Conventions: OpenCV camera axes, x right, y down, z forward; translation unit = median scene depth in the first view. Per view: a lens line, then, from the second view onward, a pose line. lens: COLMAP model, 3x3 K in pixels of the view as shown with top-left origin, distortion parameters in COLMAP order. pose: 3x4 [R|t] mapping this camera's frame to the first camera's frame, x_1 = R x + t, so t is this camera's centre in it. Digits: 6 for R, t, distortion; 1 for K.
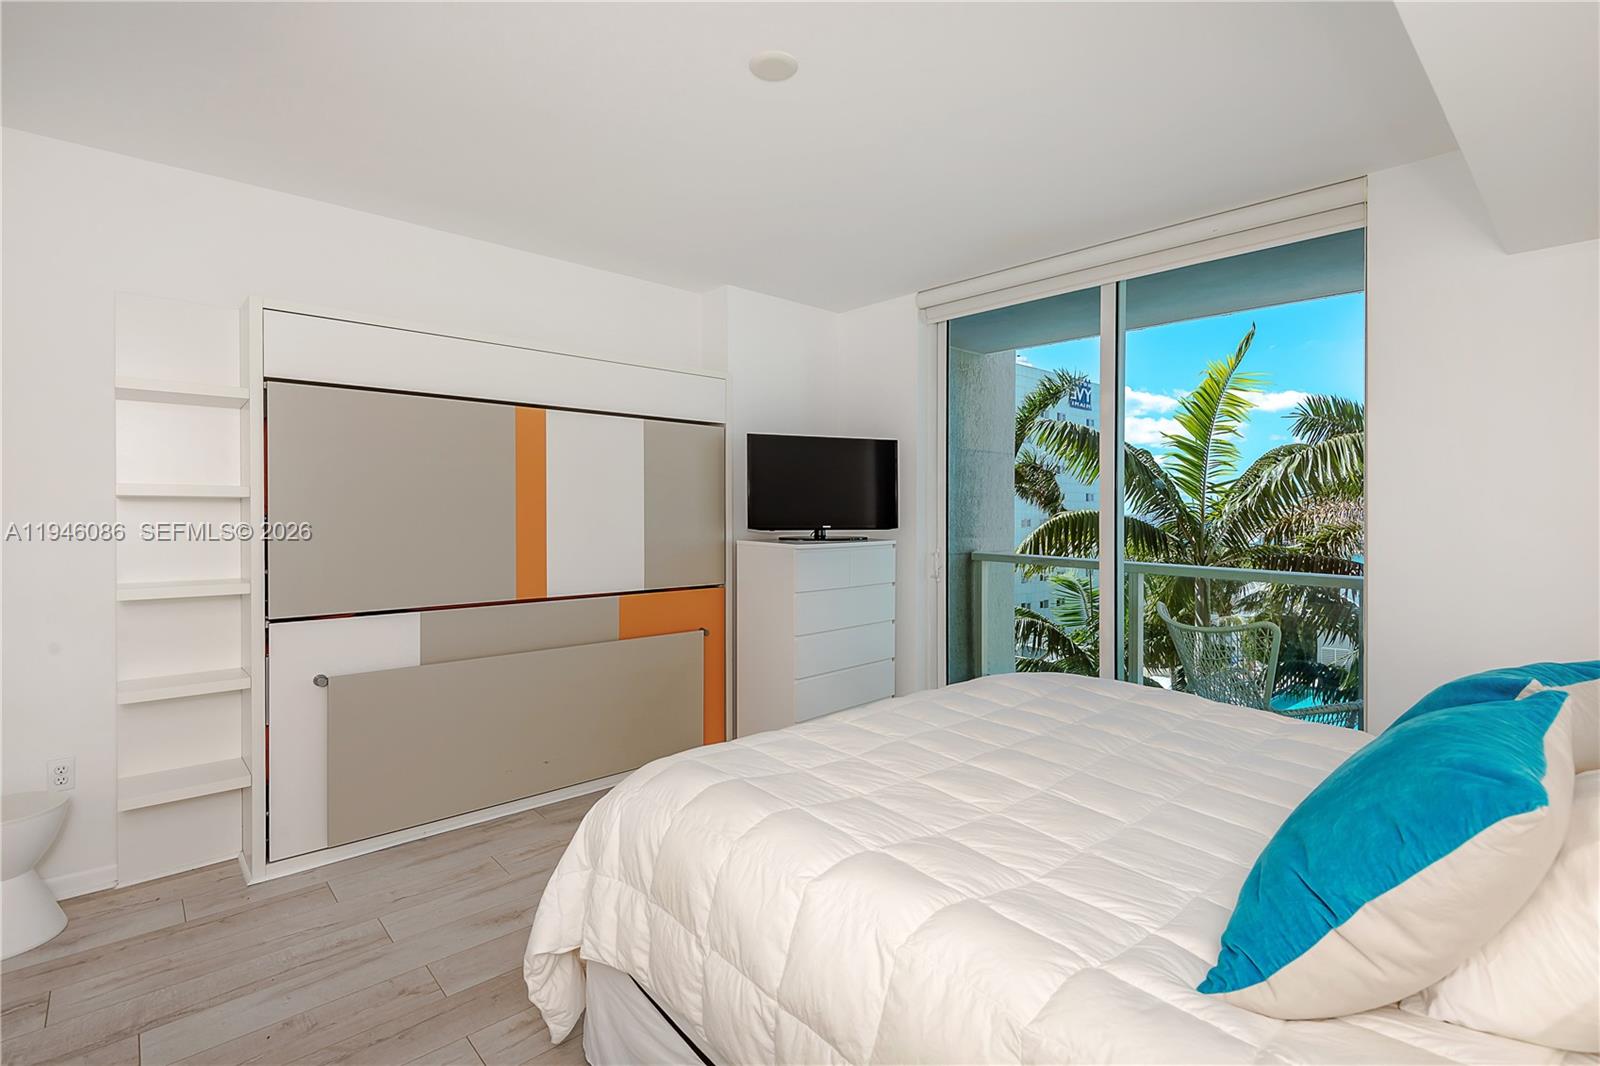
lens RADIAL K [[742.3, 0, 800.3], [0, 742.3, 514.6], [0, 0, 1]] dist [0.003696, 0.000538]
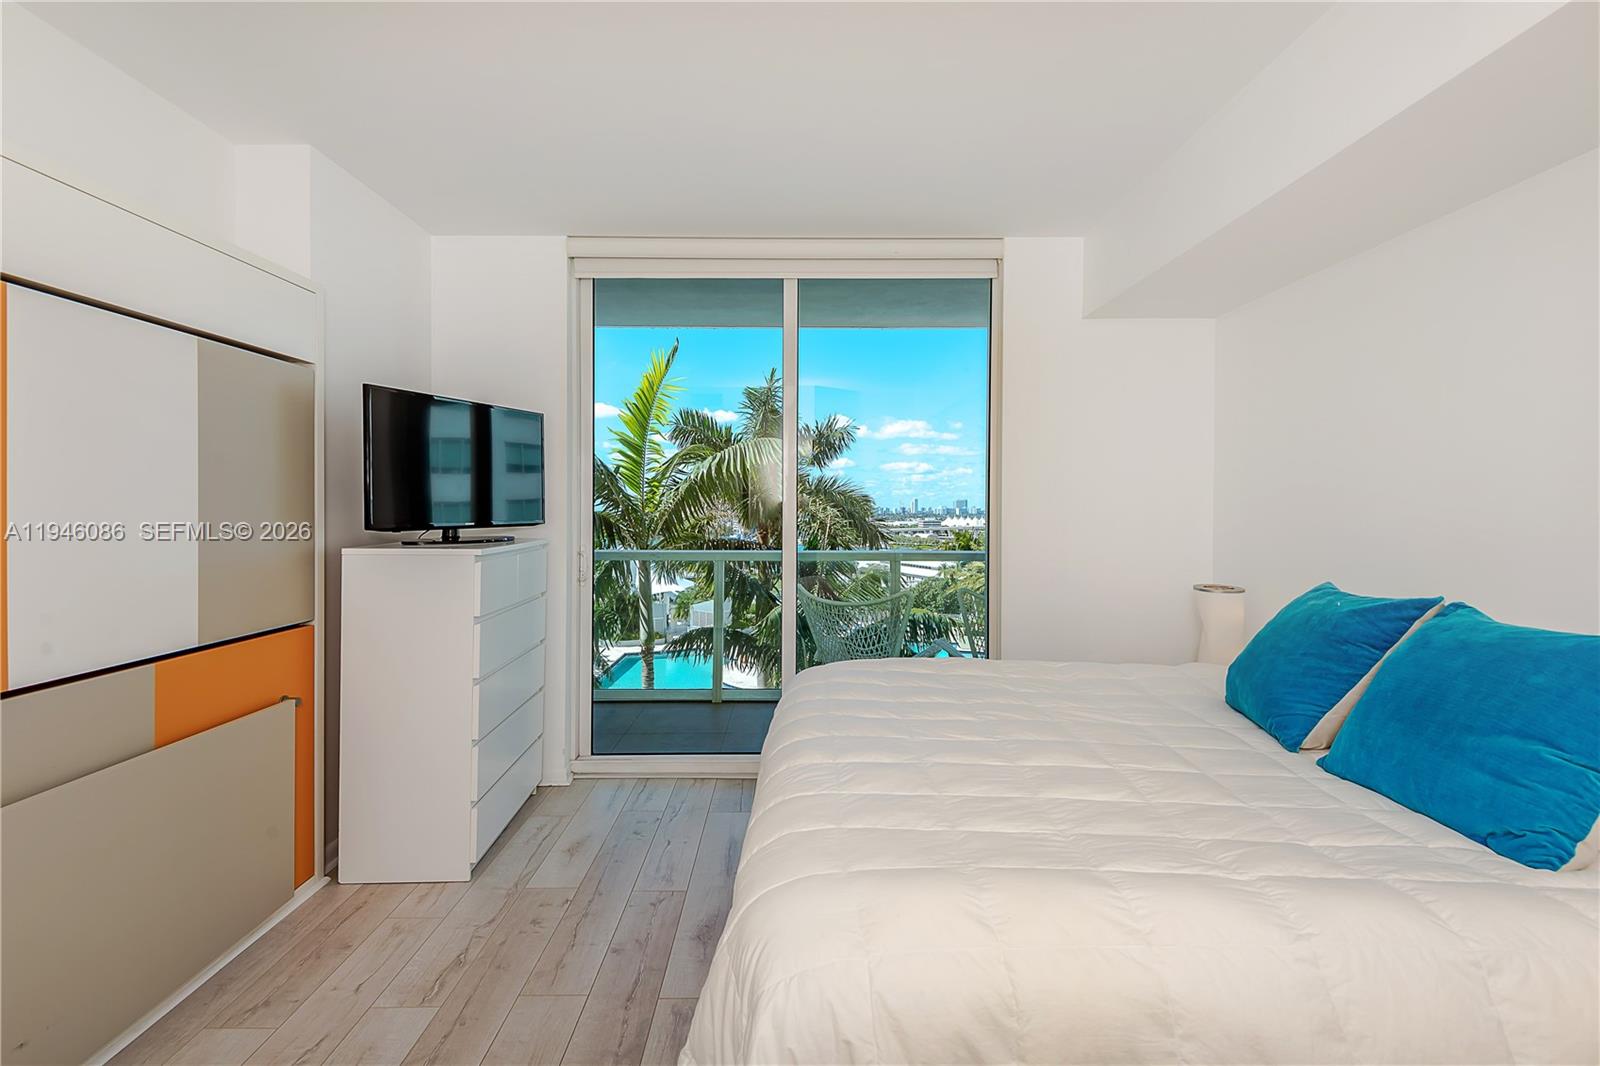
lens RADIAL K [[739.9, 0, 799.8], [0, 739.9, 513.1], [0, 0, 1]] dist [0.022321, -0.000825]
pose [[0.666369, -0.016120, 0.745447, -0.289126], [0.013881, 0.999861, 0.009214, 0.003040], [-0.745493, 0.004208, 0.666501, 0.260049]]
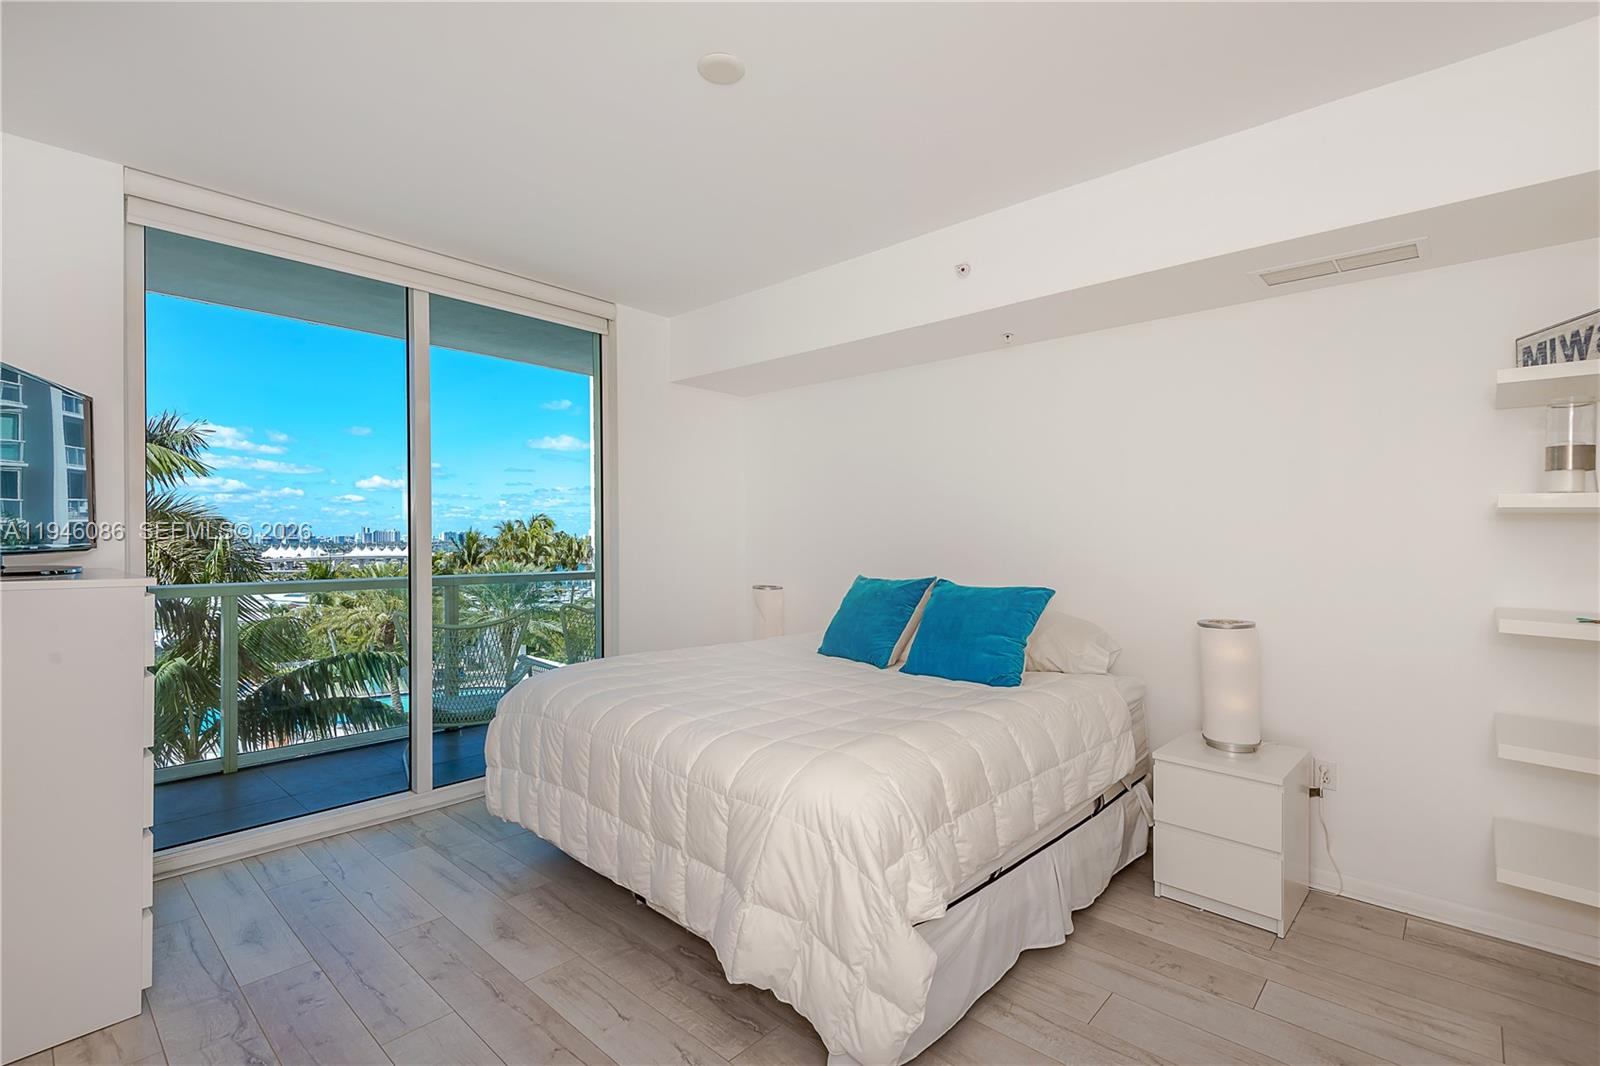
lens RADIAL K [[740.6, 0, 809.7], [0, 740.6, 526.4], [0, 0, 1]] dist [0.005422, -0.000483]
pose [[-0.112405, 0.003302, 0.993657, -0.519968], [0.005708, 0.999980, -0.002677, 0.006242], [-0.993646, 0.005371, -0.112421, 0.503052]]
